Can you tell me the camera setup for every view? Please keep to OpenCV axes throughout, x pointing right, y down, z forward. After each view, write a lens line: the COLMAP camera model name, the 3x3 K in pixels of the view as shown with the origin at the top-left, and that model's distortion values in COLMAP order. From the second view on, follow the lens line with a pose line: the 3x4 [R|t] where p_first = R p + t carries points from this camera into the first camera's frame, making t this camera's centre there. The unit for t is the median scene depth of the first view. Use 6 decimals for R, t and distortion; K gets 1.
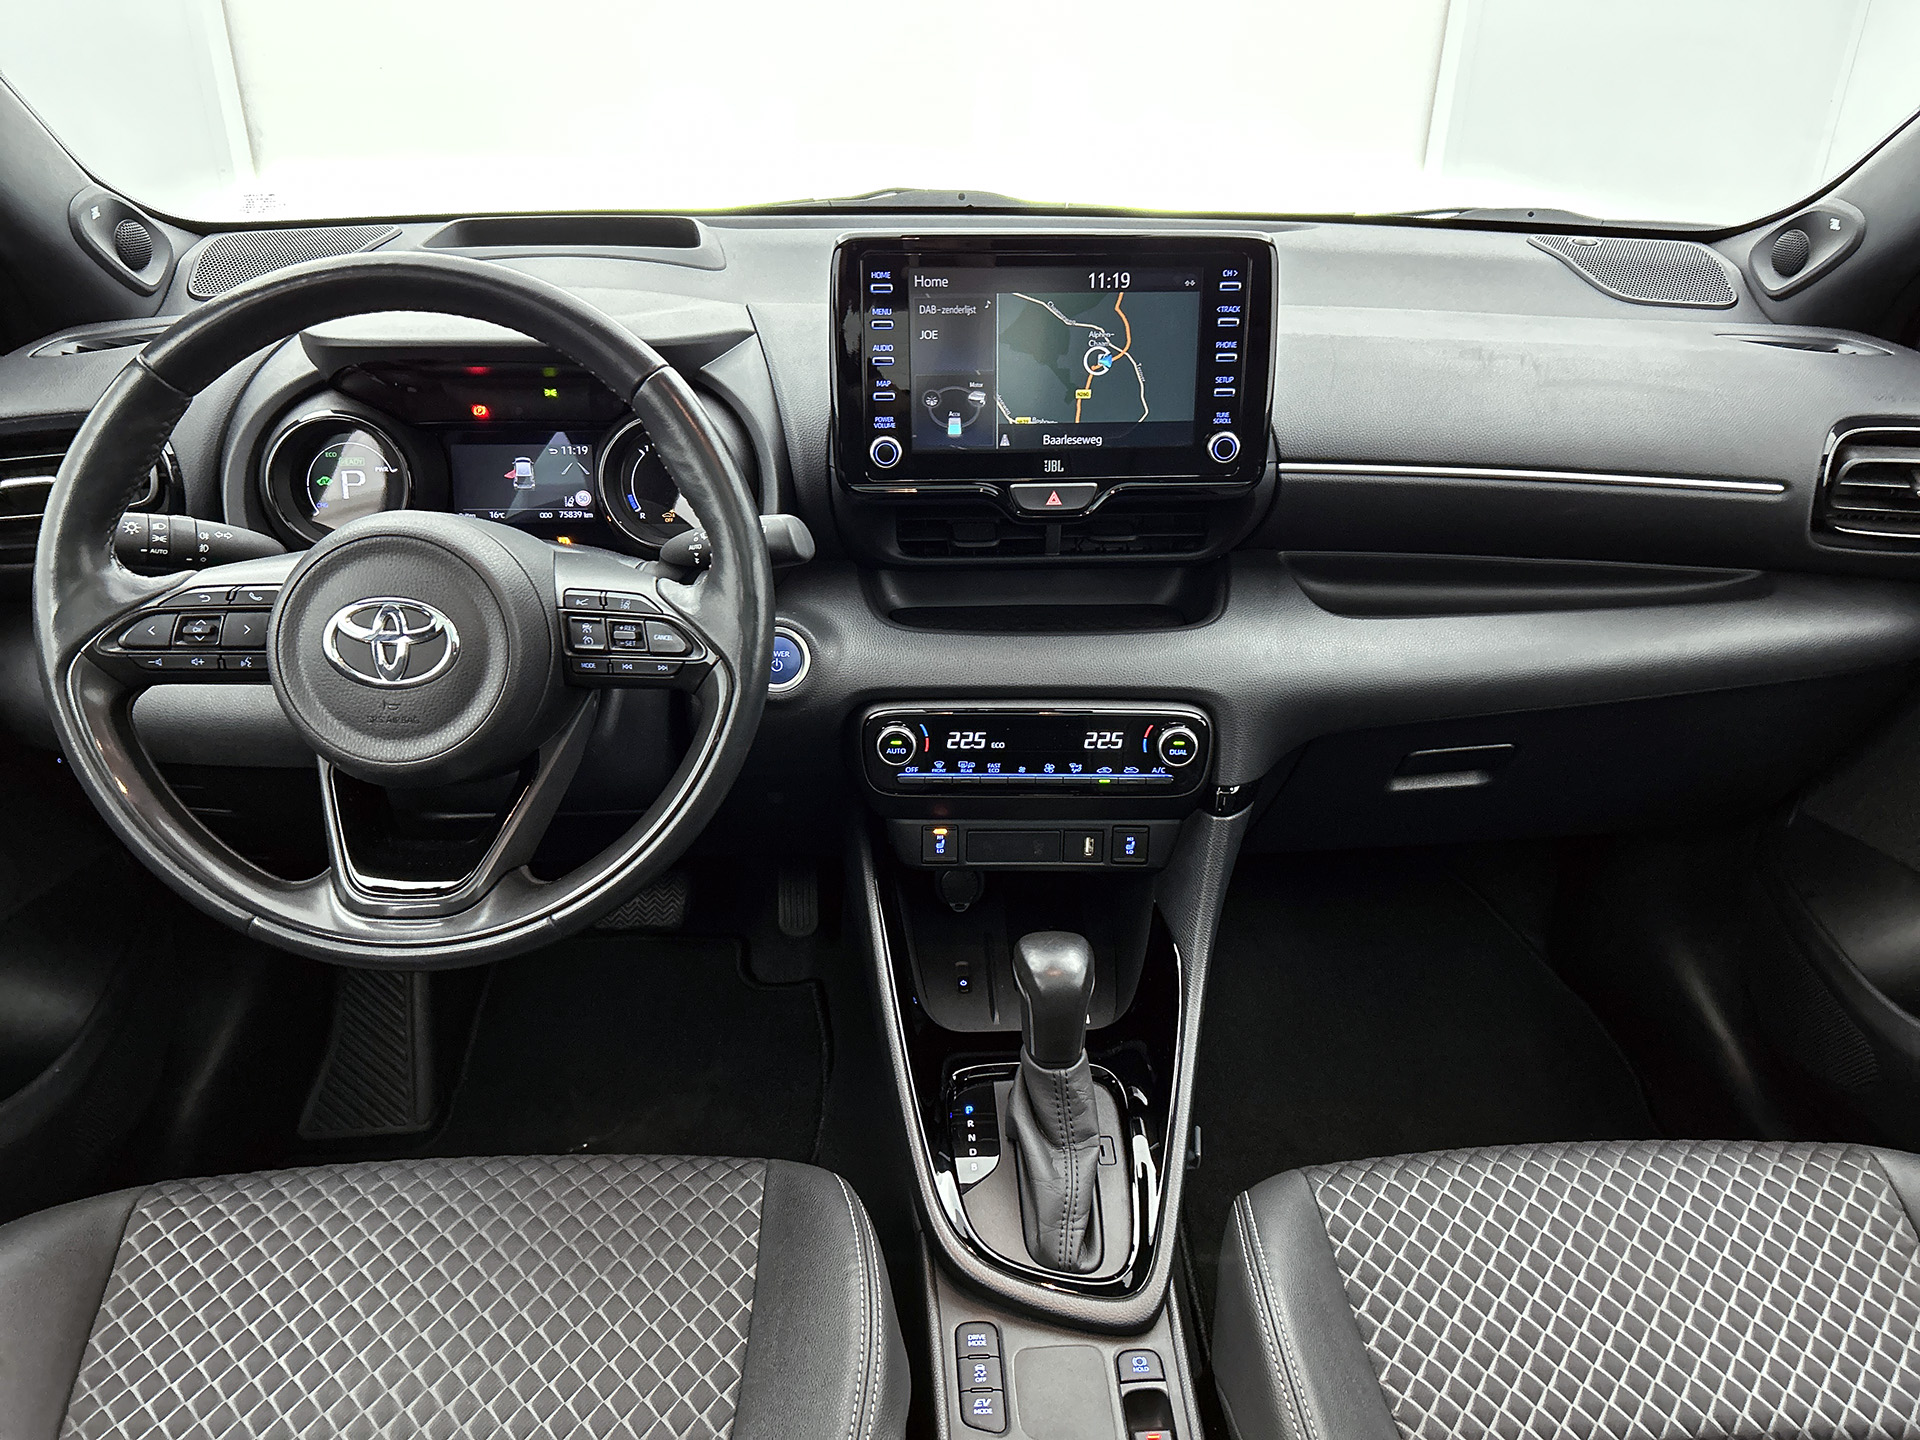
lens RADIAL K [[1453.5, 0, 977.1], [0, 1453.5, 754.2], [0, 0, 1]] dist [0.080570, -0.104526]
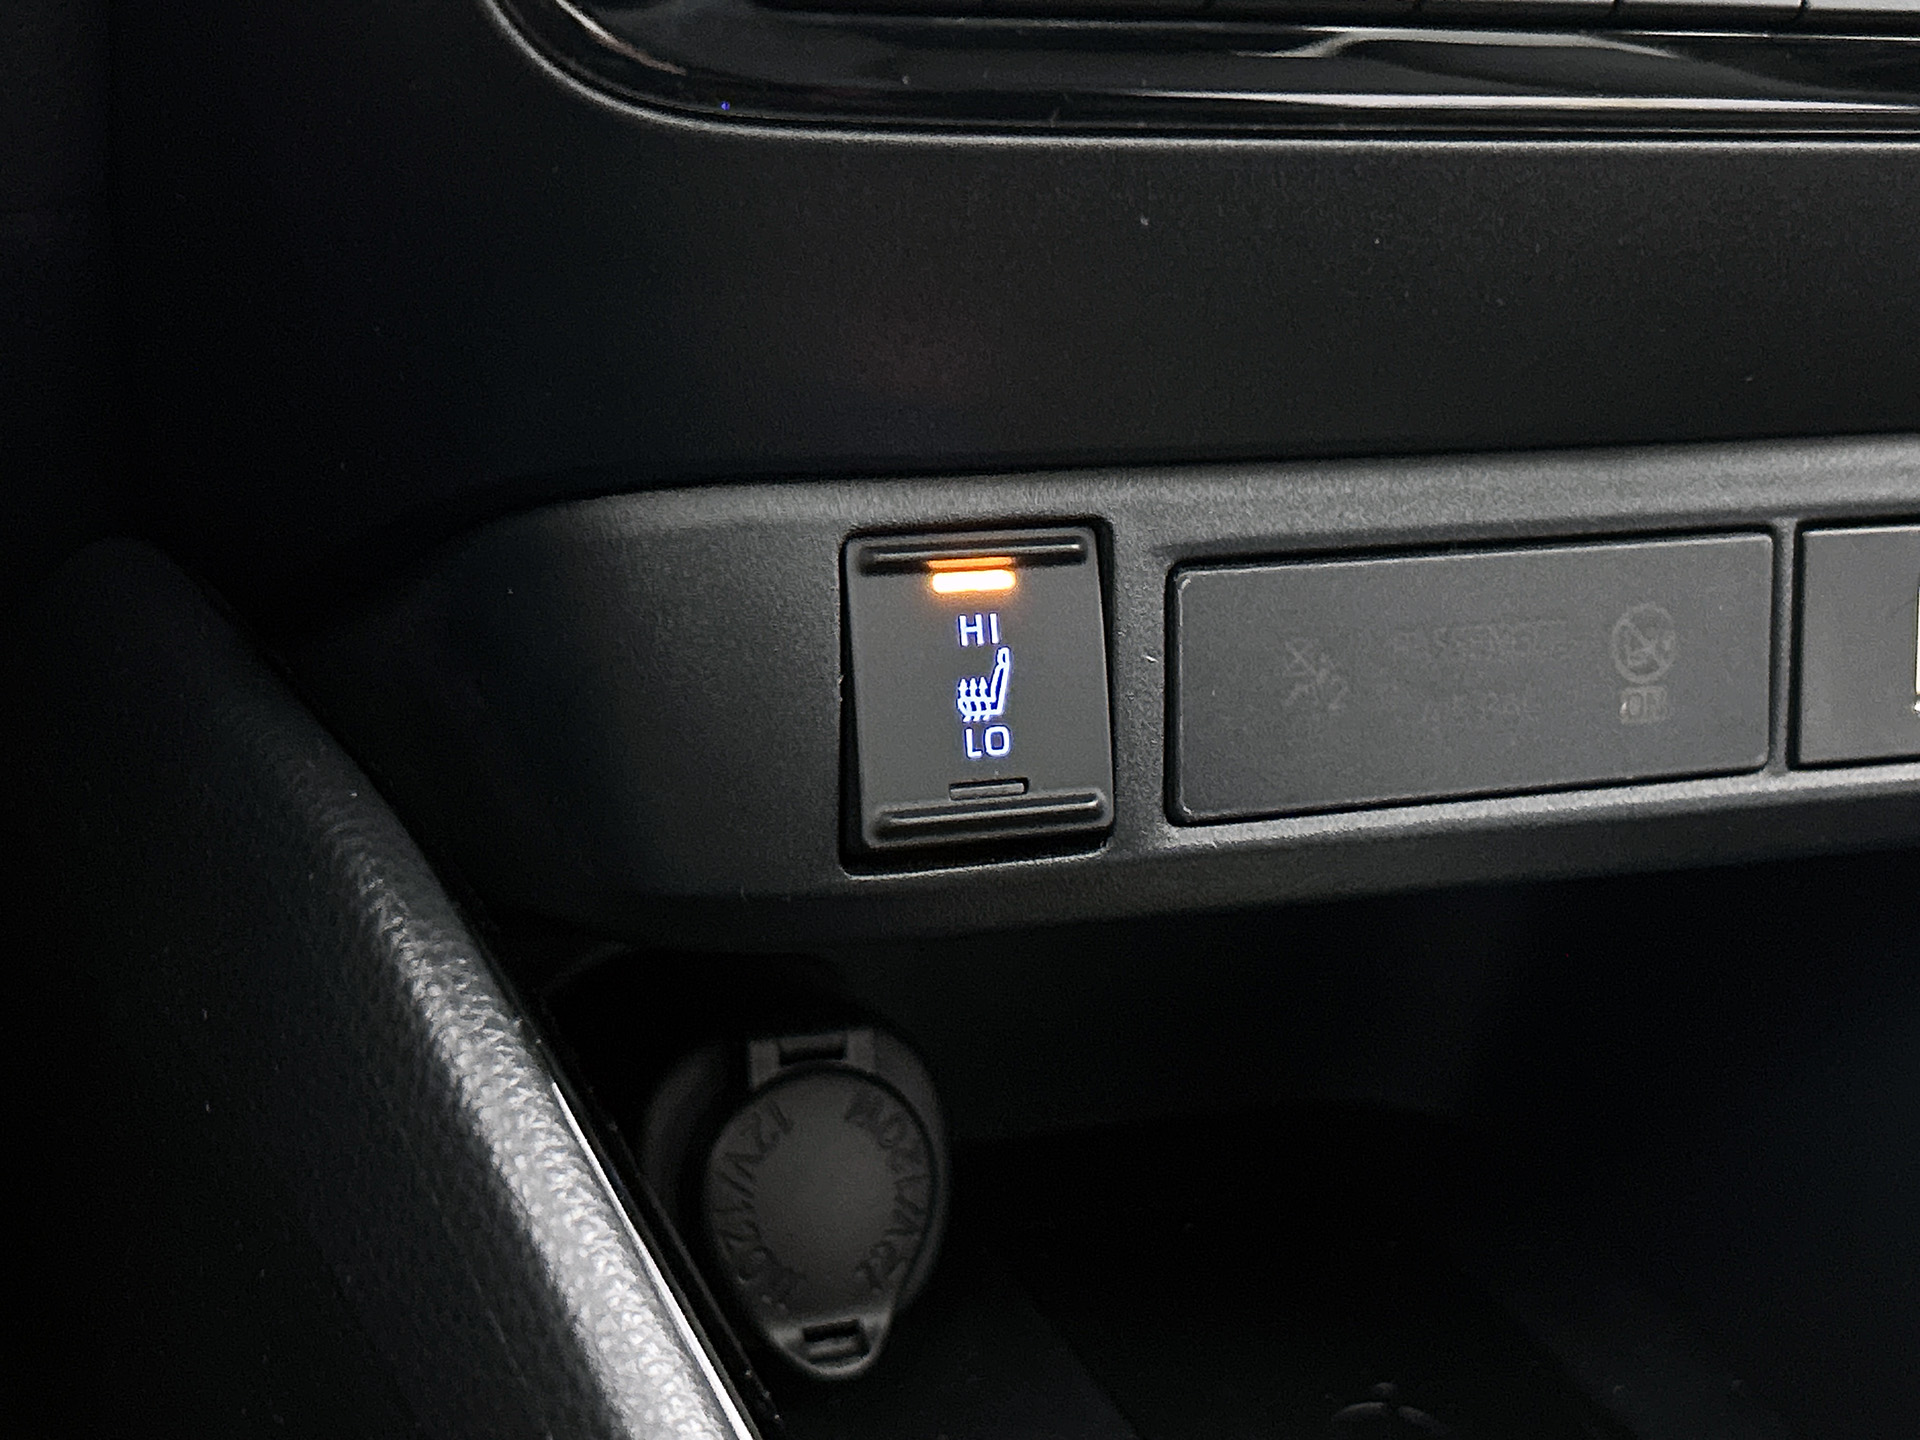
lens RADIAL K [[3087.7, 0, 960.0], [0, 3087.7, 720.0], [0, 0, 1]] dist [0.235223, -0.011500]
pose [[0.923732, -0.078376, 0.374935, -0.137913], [0.153658, 0.972452, -0.175290, 0.121093], [-0.350868, 0.219533, 0.910328, 0.836809]]
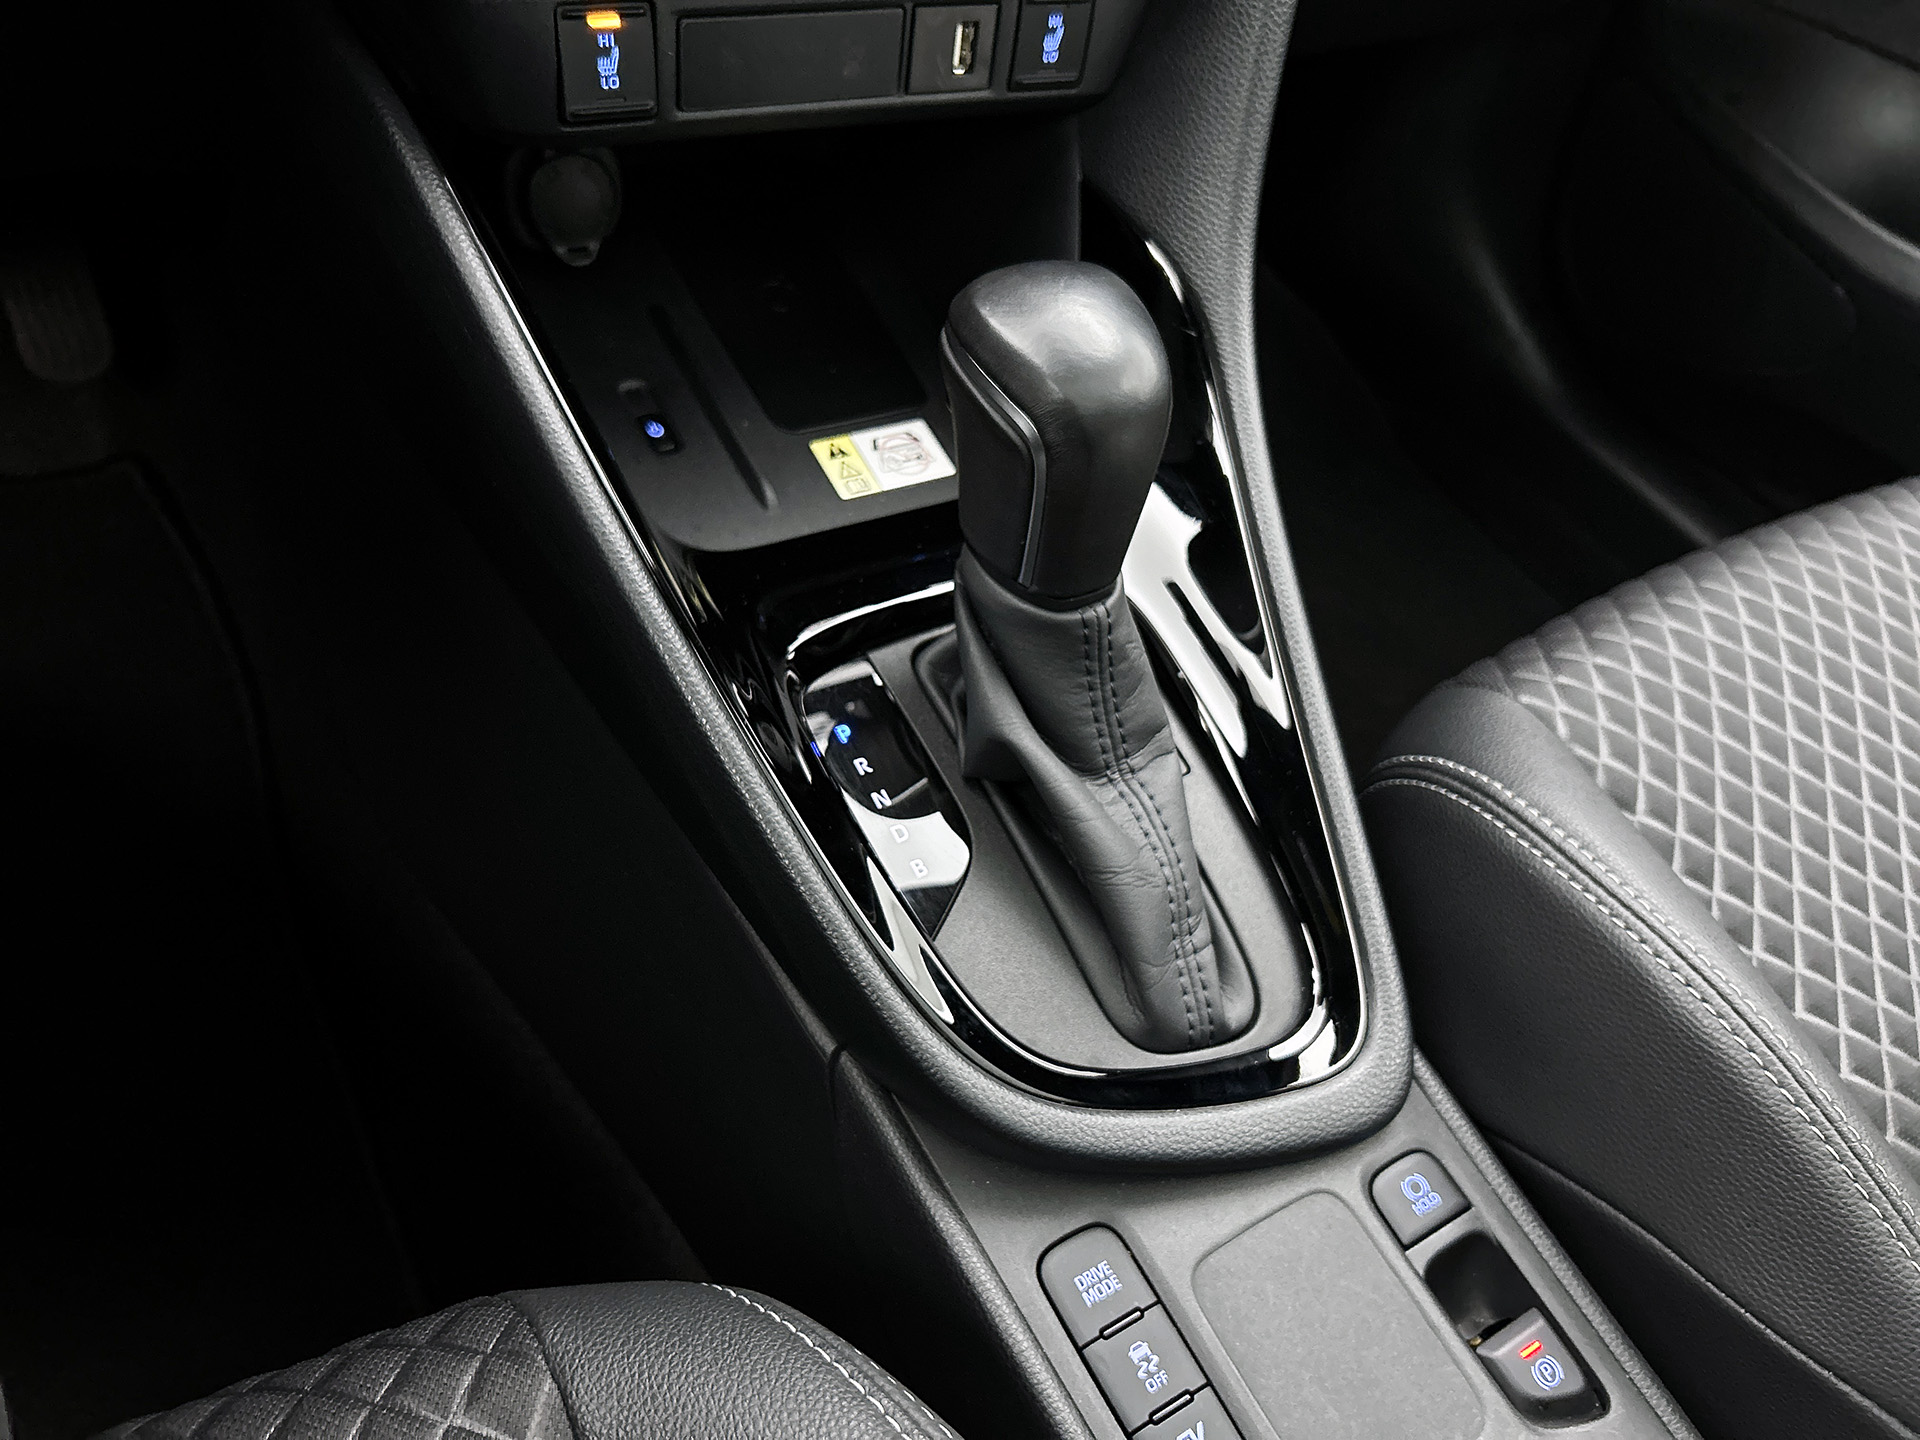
lens RADIAL K [[1486.4, 0, 960.4], [0, 1486.4, 708.3], [0, 0, 1]] dist [0.004250, 0.000574]
pose [[0.869082, -0.246369, 0.428950, -0.159359], [0.067746, 0.918257, 0.390146, 0.077890], [-0.490007, -0.310010, 0.814731, 0.673080]]
